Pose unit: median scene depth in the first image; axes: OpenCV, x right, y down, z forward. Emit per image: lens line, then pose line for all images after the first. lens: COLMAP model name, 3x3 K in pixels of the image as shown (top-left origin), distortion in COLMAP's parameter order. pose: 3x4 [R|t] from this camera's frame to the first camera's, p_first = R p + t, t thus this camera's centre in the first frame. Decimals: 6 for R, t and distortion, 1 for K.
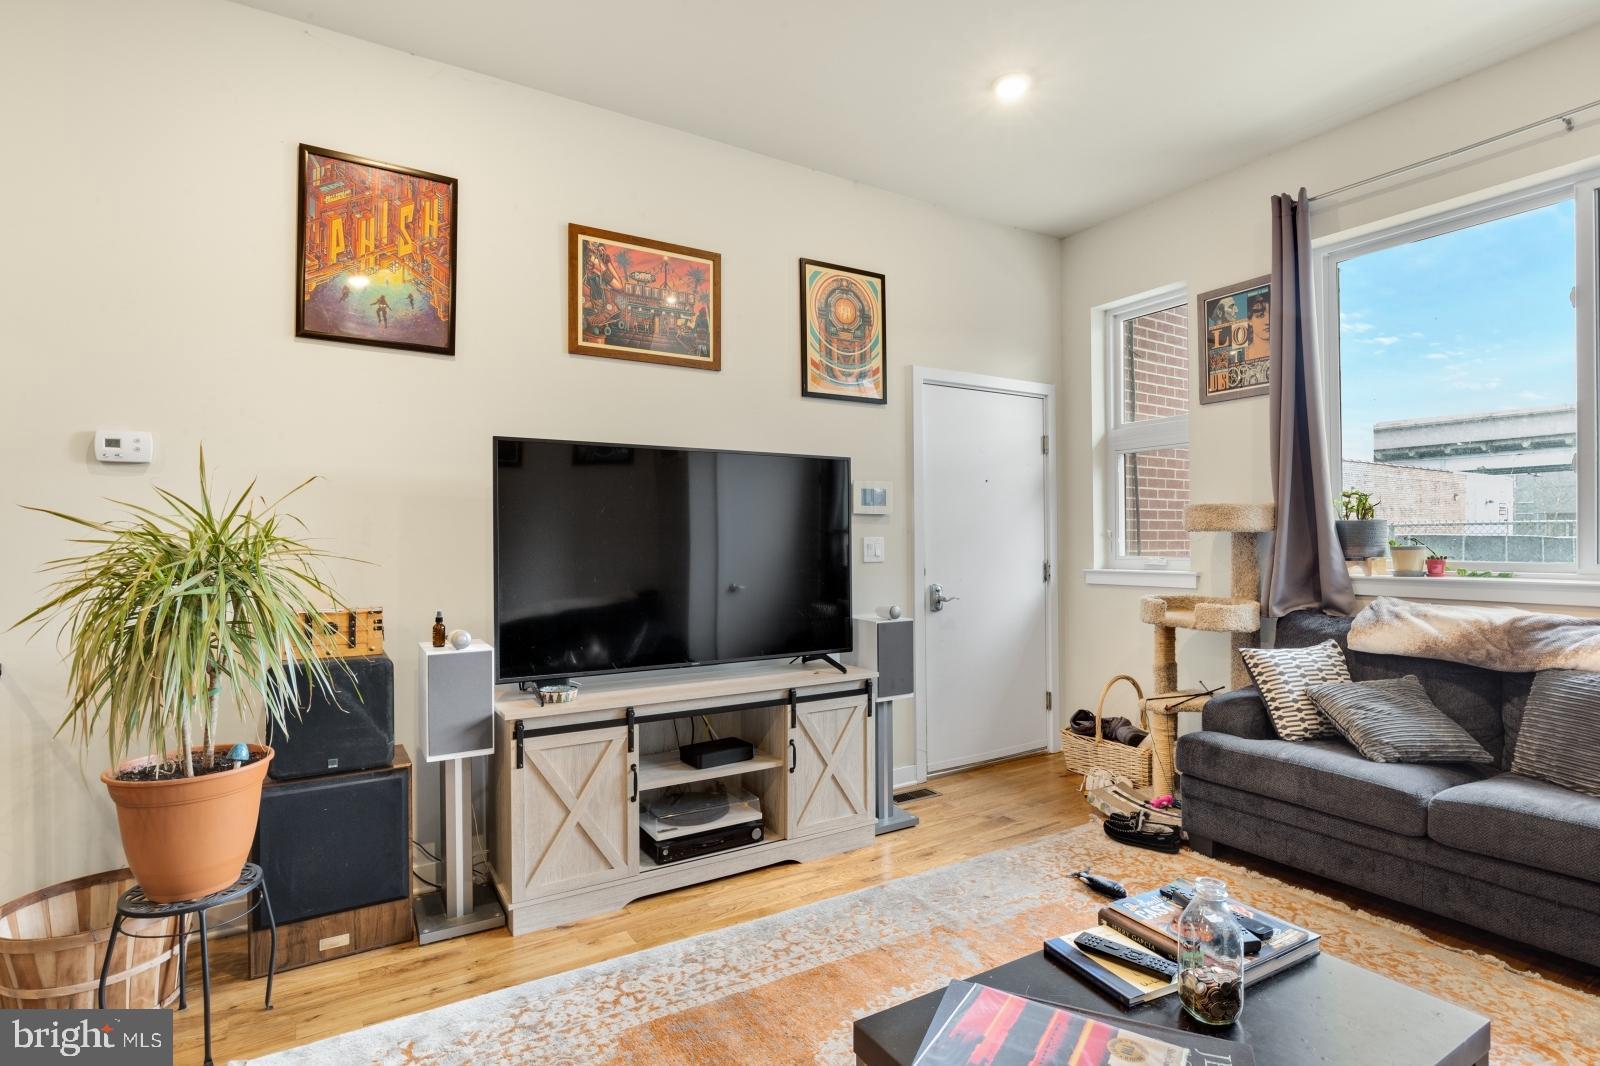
lens RADIAL K [[788.8, 0, 796.7], [0, 788.8, 536.6], [0, 0, 1]] dist [-0.001163, -0.001000]
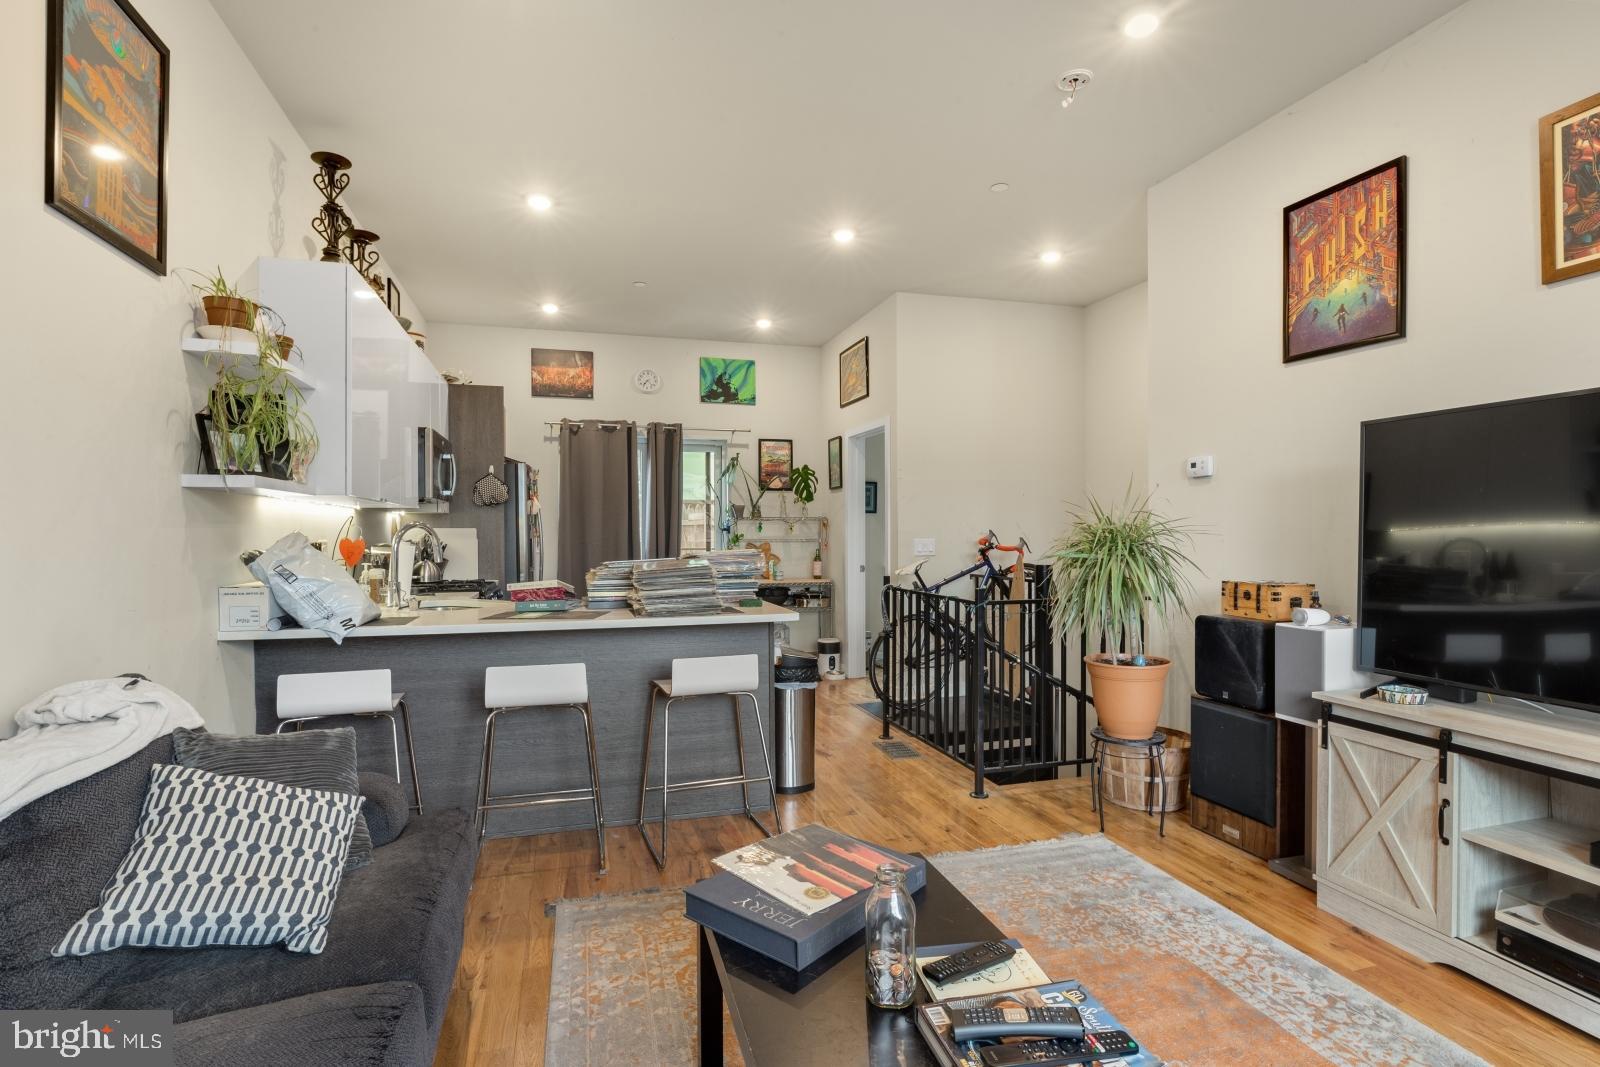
lens RADIAL K [[777.3, 0, 800.0], [0, 777.3, 533.5], [0, 0, 1]] dist [-0.013193, -0.000150]
pose [[-0.264387, 0.006588, -0.964394, 0.662460], [0.009145, 0.999949, 0.004324, 0.003202], [0.964373, -0.007677, -0.264434, 0.509320]]
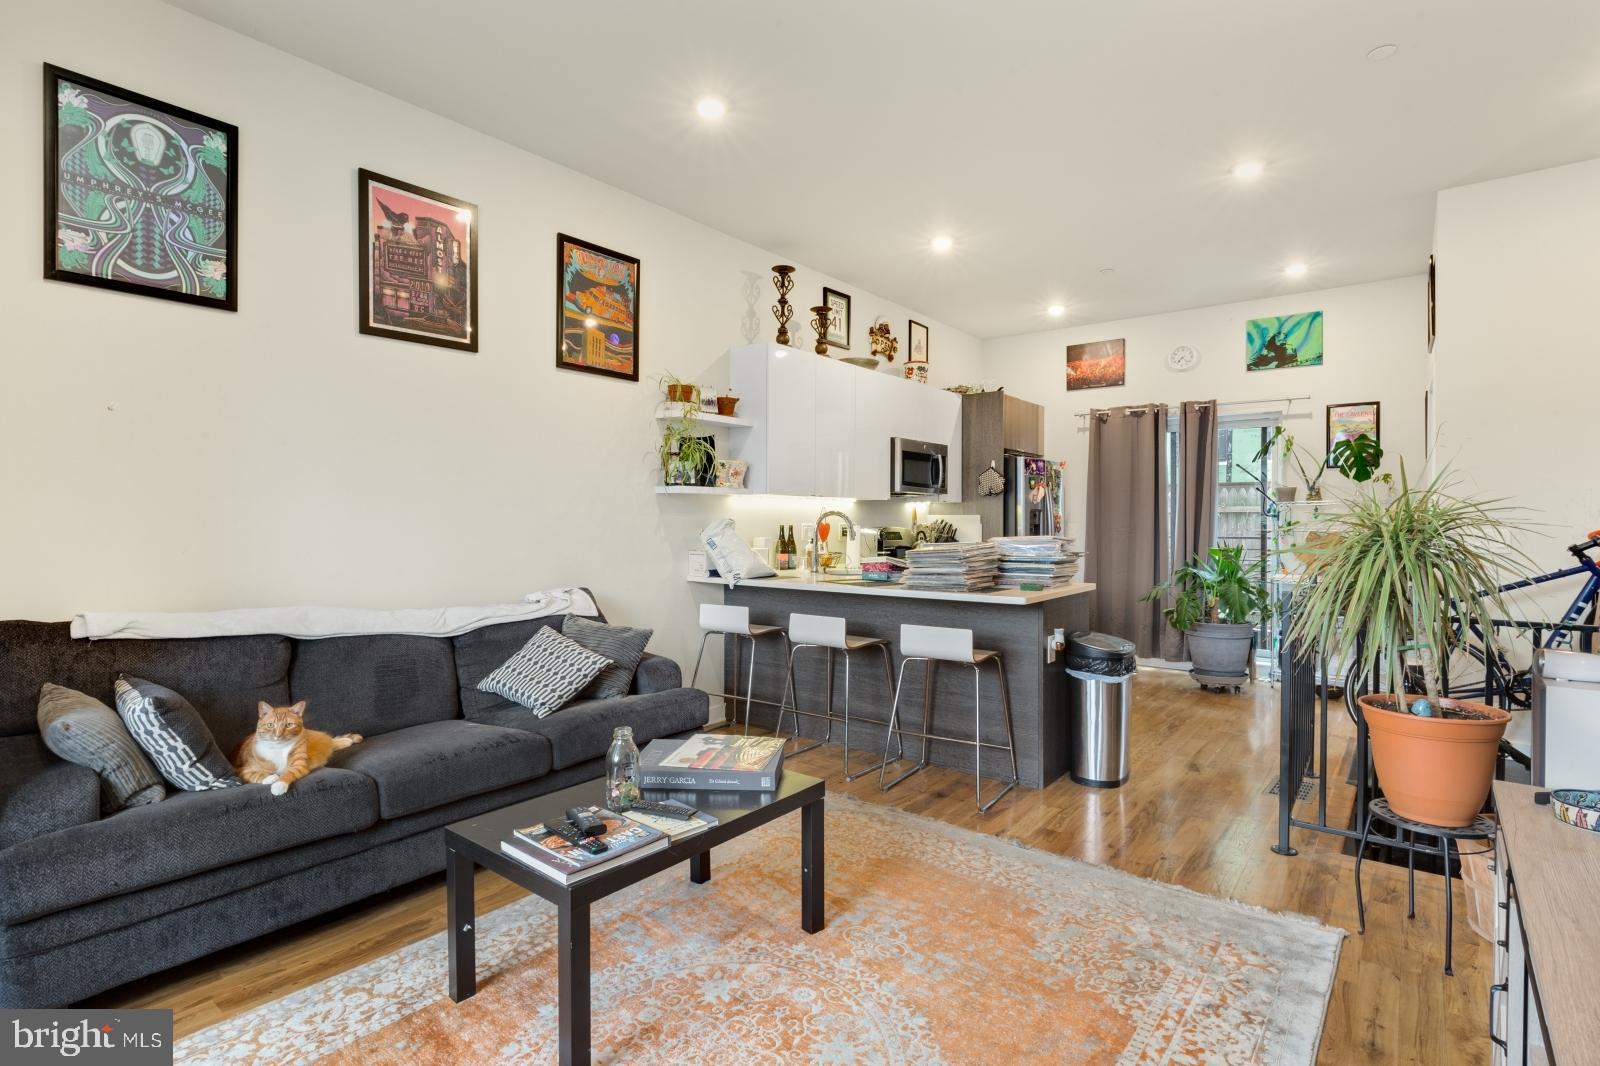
lens RADIAL K [[789.0, 0, 803.7], [0, 789.0, 527.4], [0, 0, 1]] dist [0.002063, 0.000059]
pose [[-0.937087, 0.008334, -0.348997, 0.325227], [0.005926, 0.999951, 0.007967, 0.006134], [0.349046, 0.005397, -0.937090, 1.166507]]
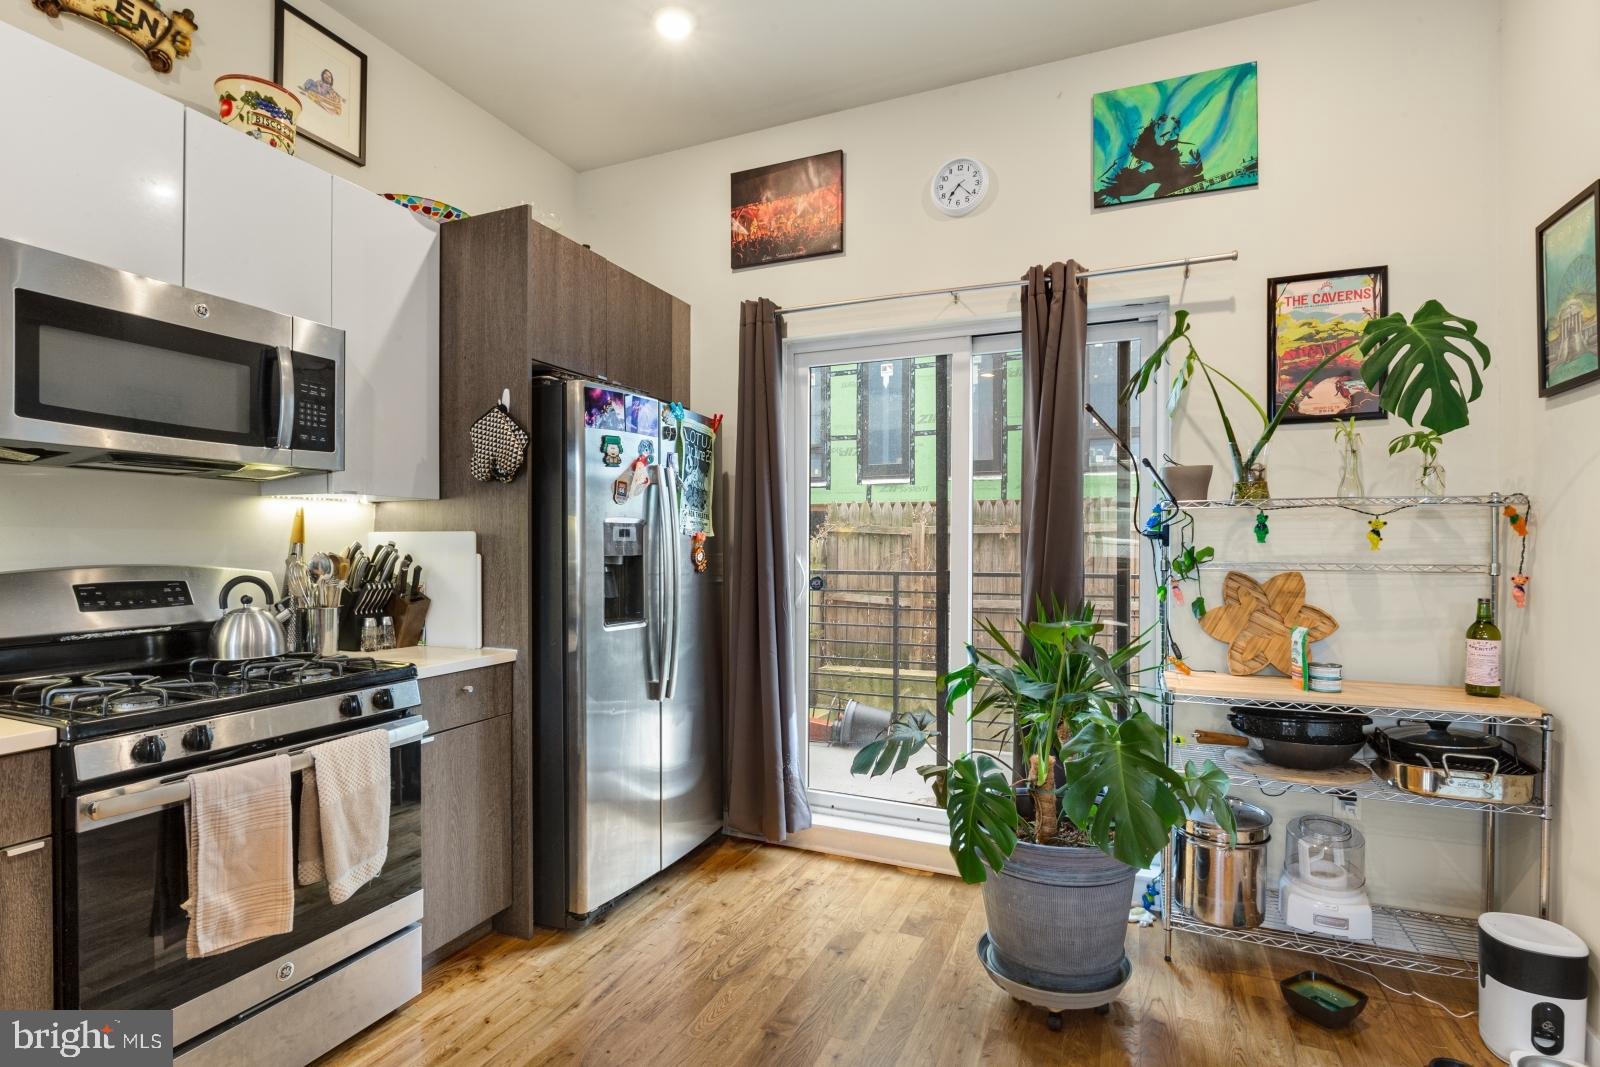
lens RADIAL K [[788.9, 0, 792.2], [0, 788.9, 546.8], [0, 0, 1]] dist [-0.004097, -0.002267]
pose [[-0.823005, 0.007249, -0.567988, -0.695309], [0.005318, 0.999973, 0.005057, 0.005809], [0.568009, 0.001142, -0.823021, 0.168539]]
